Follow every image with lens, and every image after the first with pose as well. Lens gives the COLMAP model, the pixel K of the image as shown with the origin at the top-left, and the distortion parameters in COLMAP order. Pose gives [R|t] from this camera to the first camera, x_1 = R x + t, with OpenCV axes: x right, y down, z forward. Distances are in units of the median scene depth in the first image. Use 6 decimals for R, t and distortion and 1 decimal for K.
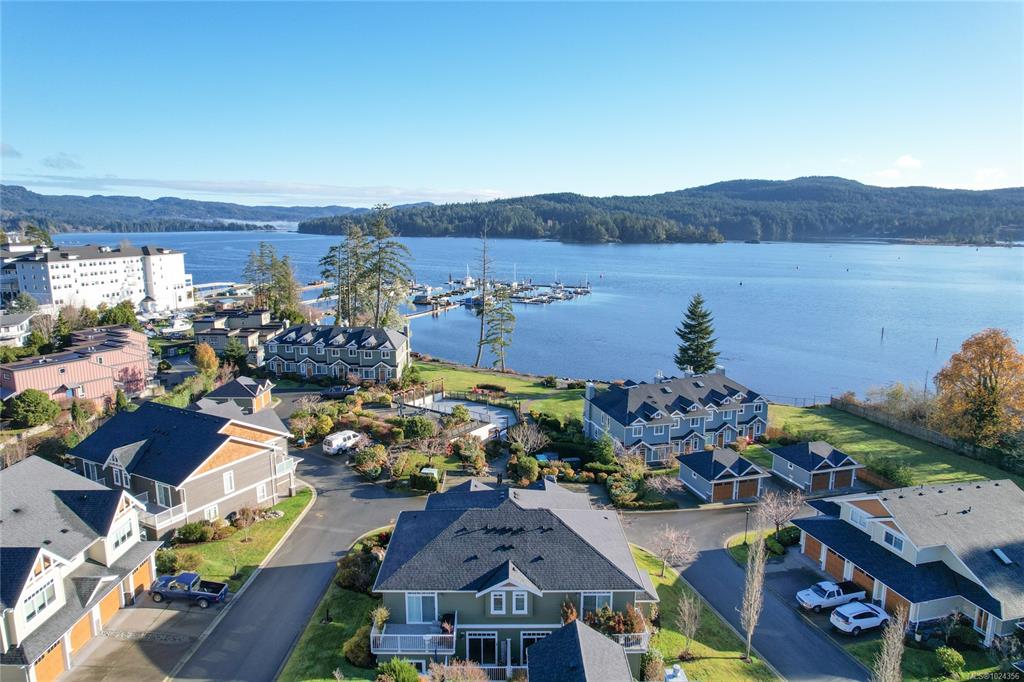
lens RADIAL K [[652.7, 0, 512.0], [0, 652.7, 341.0], [0, 0, 1]] dist [-0.076651, 0.071766]
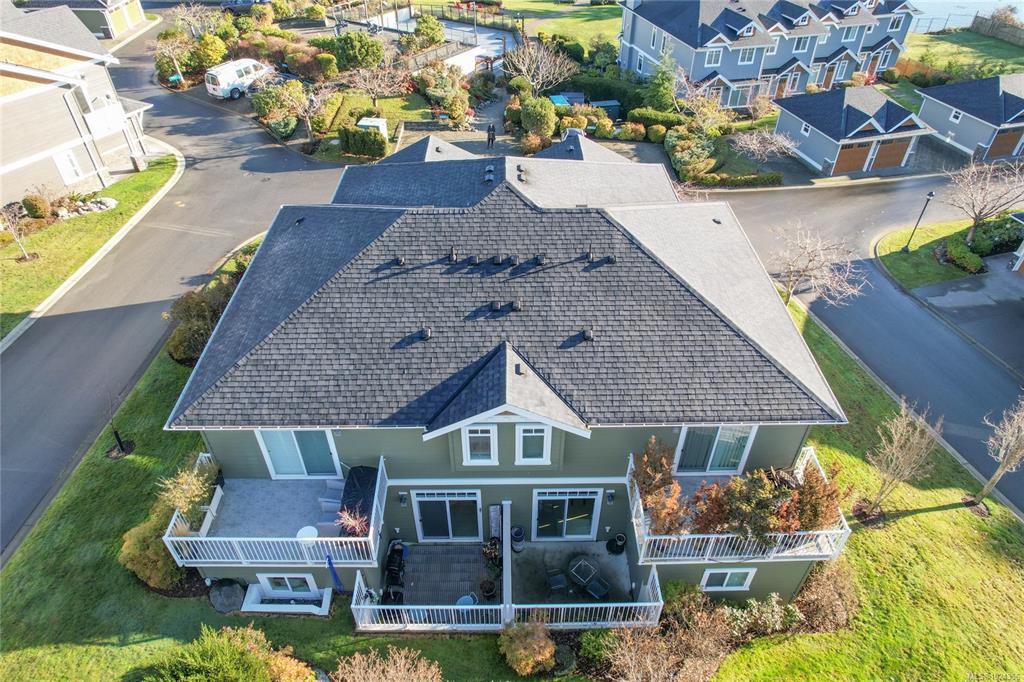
lens RADIAL K [[652.7, 0, 512.0], [0, 652.7, 341.0], [0, 0, 1]] dist [-0.076651, 0.071766]
pose [[0.999990, -0.004307, -0.000698, -0.000349], [0.004091, 0.869785, 0.493414, 0.080621], [-0.001518, -0.493412, 0.869794, 0.377256]]
